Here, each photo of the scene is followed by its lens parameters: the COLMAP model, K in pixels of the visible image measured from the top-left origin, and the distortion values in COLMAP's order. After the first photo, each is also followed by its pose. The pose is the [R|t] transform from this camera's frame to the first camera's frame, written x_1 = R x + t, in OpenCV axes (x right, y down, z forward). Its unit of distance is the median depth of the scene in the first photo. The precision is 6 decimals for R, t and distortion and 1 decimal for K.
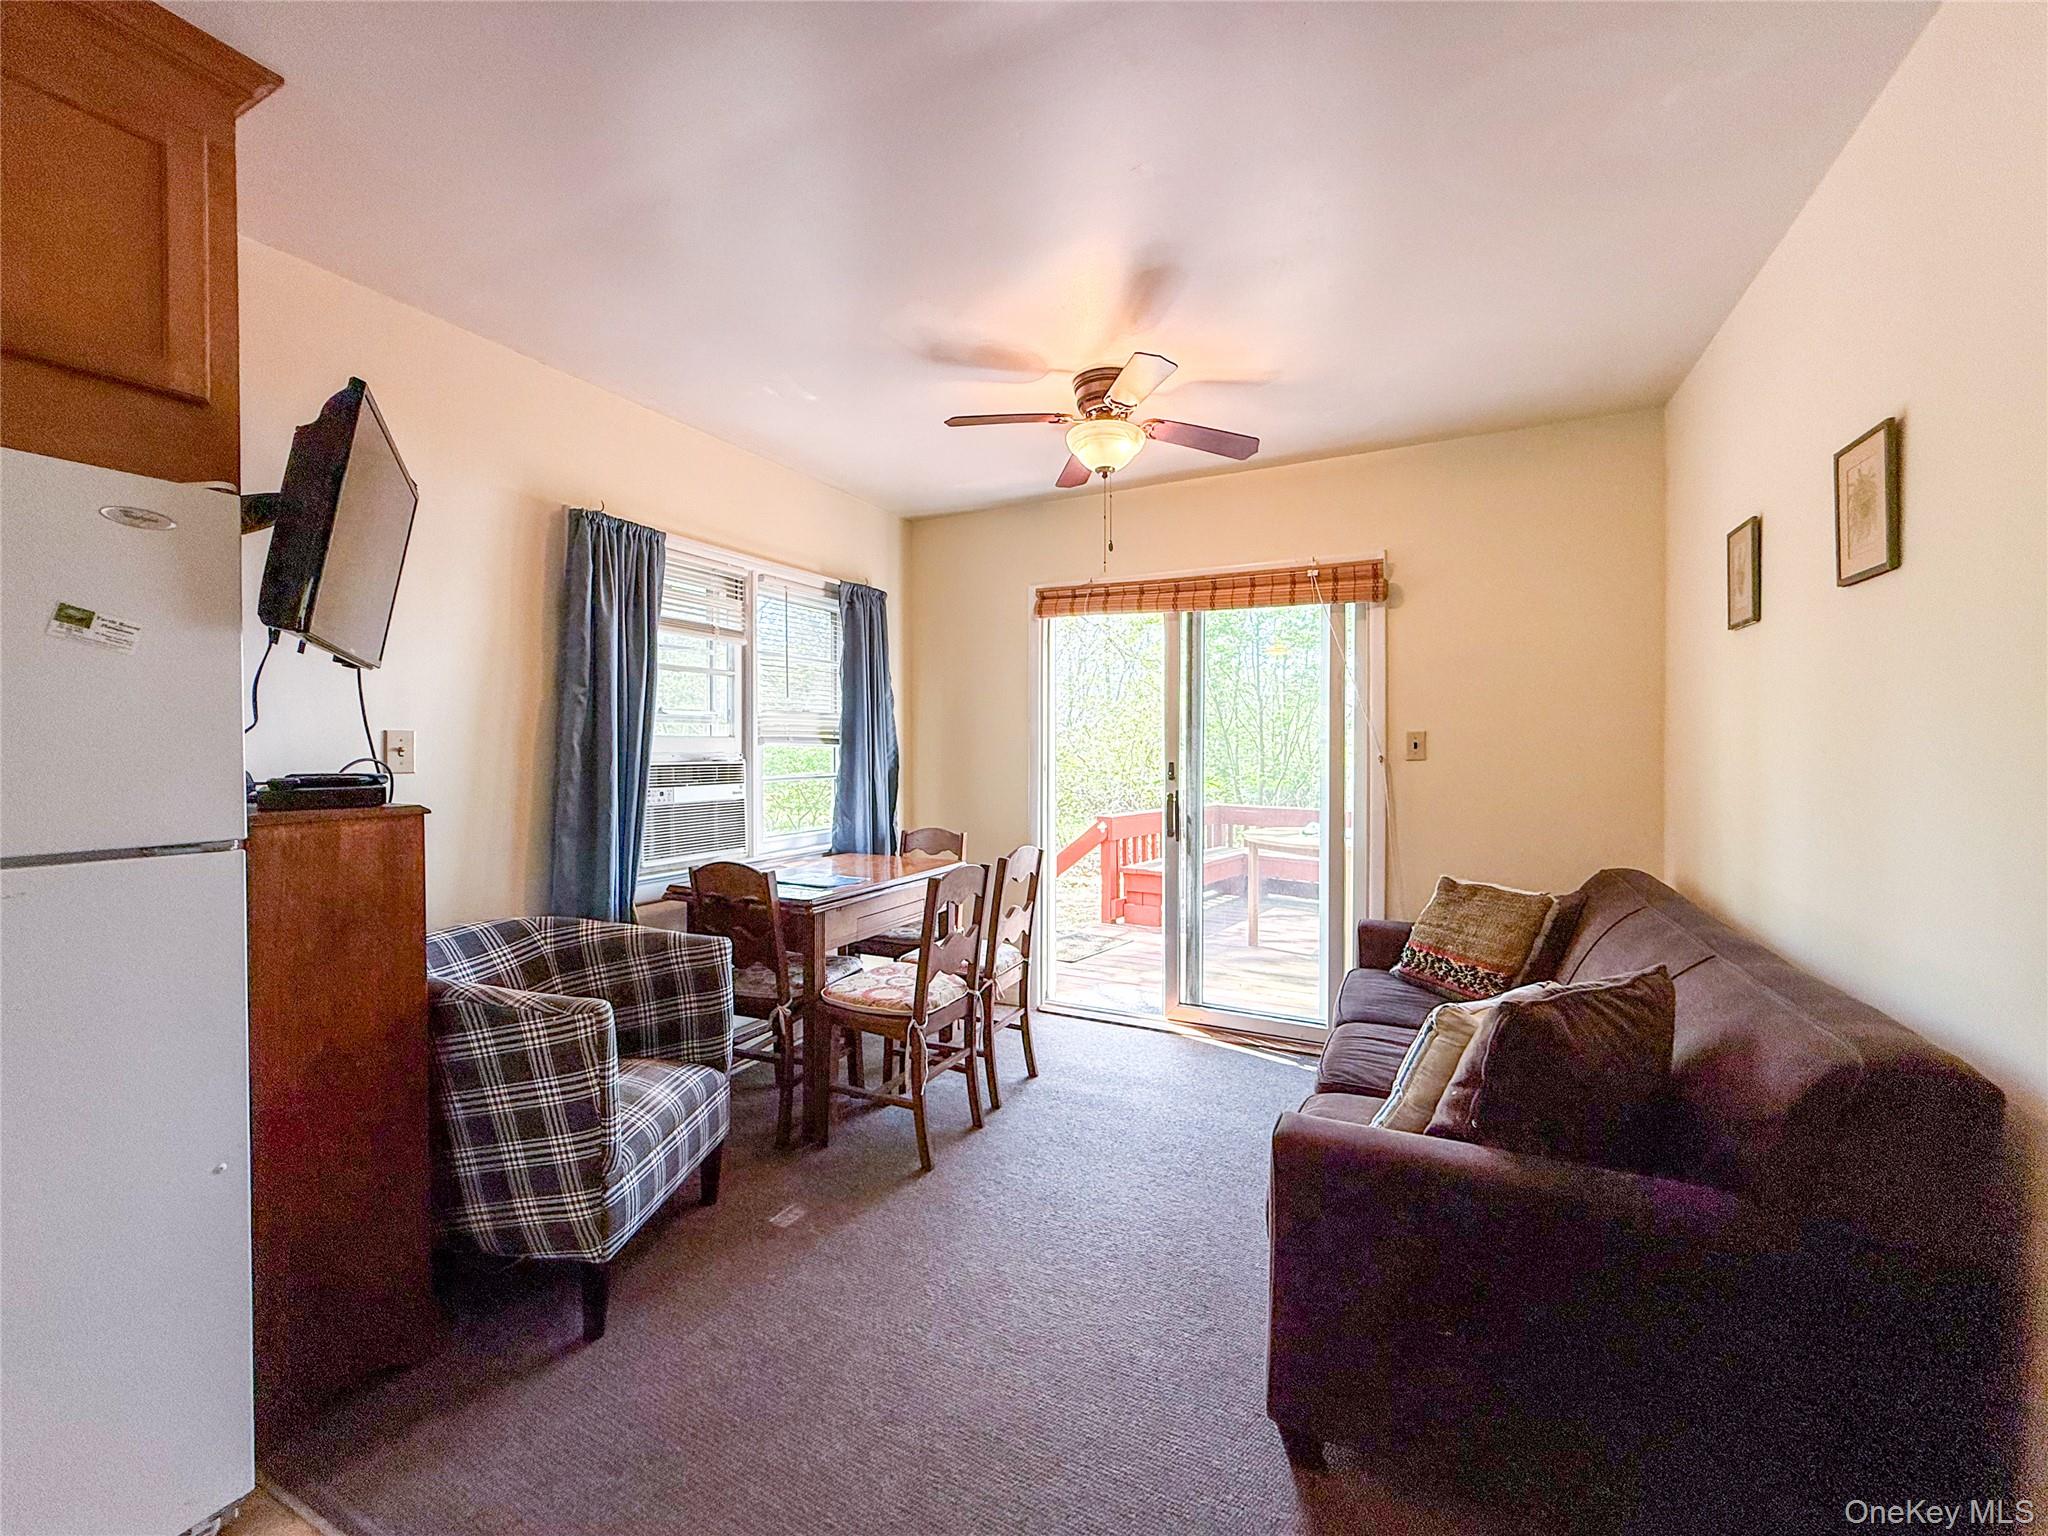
lens RADIAL K [[850.3, 0, 1024.0], [0, 850.3, 768.0], [0, 0, 1]] dist [0.000199, 0.000012]
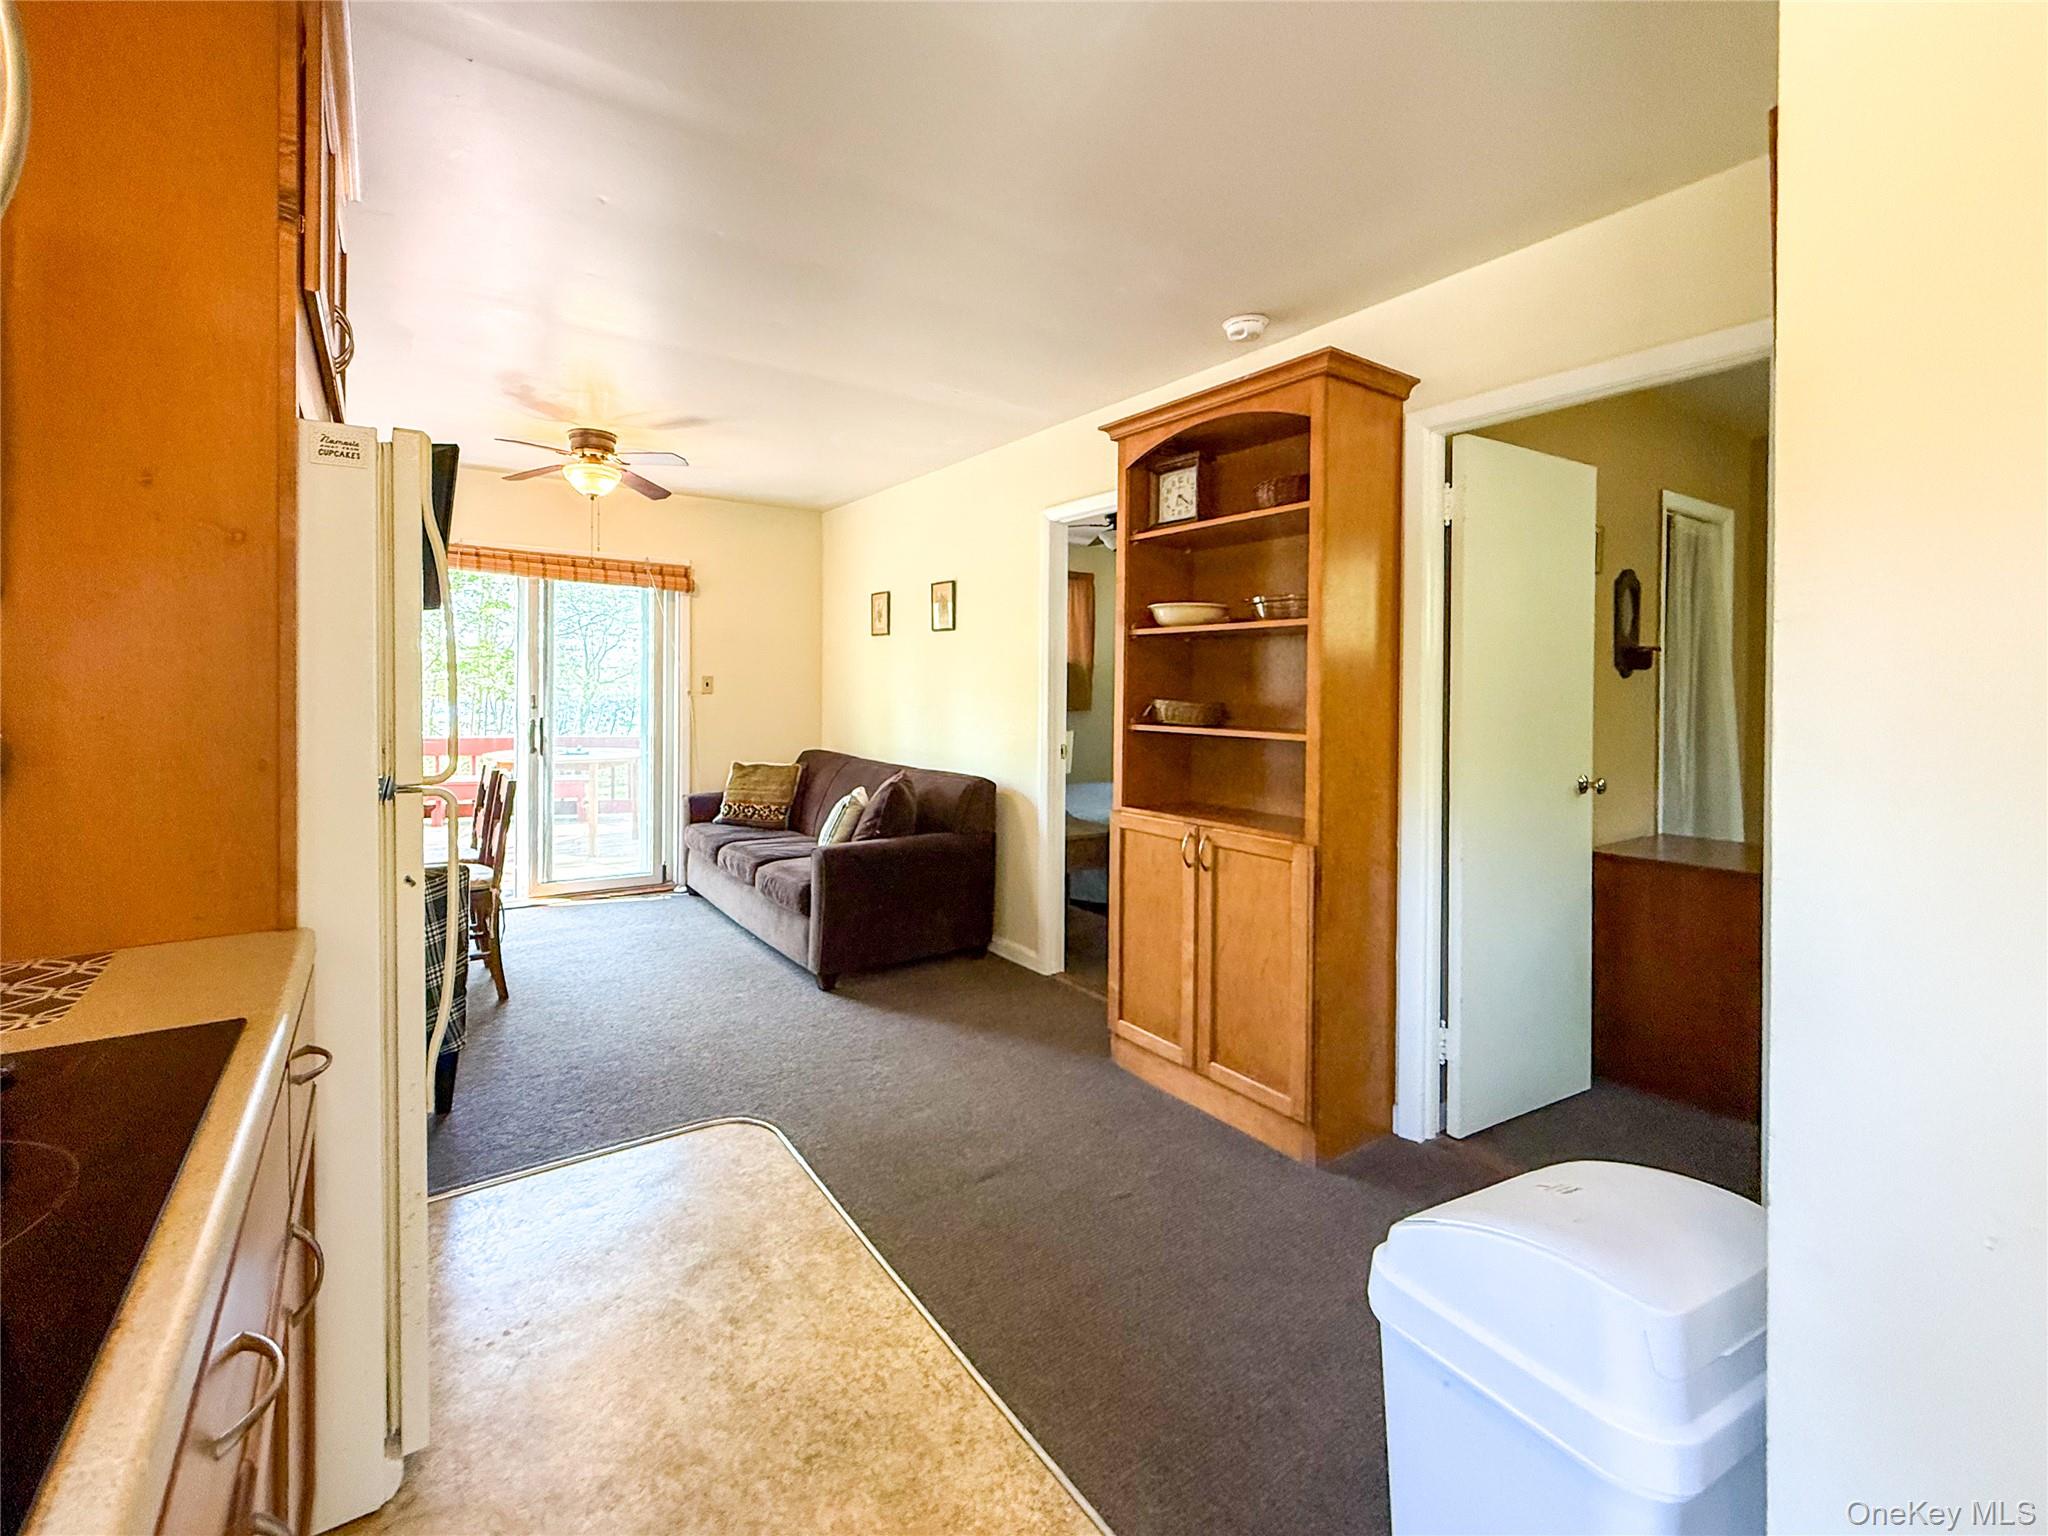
lens RADIAL K [[824.0, 0, 1026.2], [0, 824.0, 724.9], [0, 0, 1]] dist [0.000153, -0.000019]
pose [[0.440619, -0.032841, 0.897093, -0.685572], [0.007735, 0.999432, 0.032788, 0.003648], [-0.897661, -0.007508, 0.440623, -0.236008]]
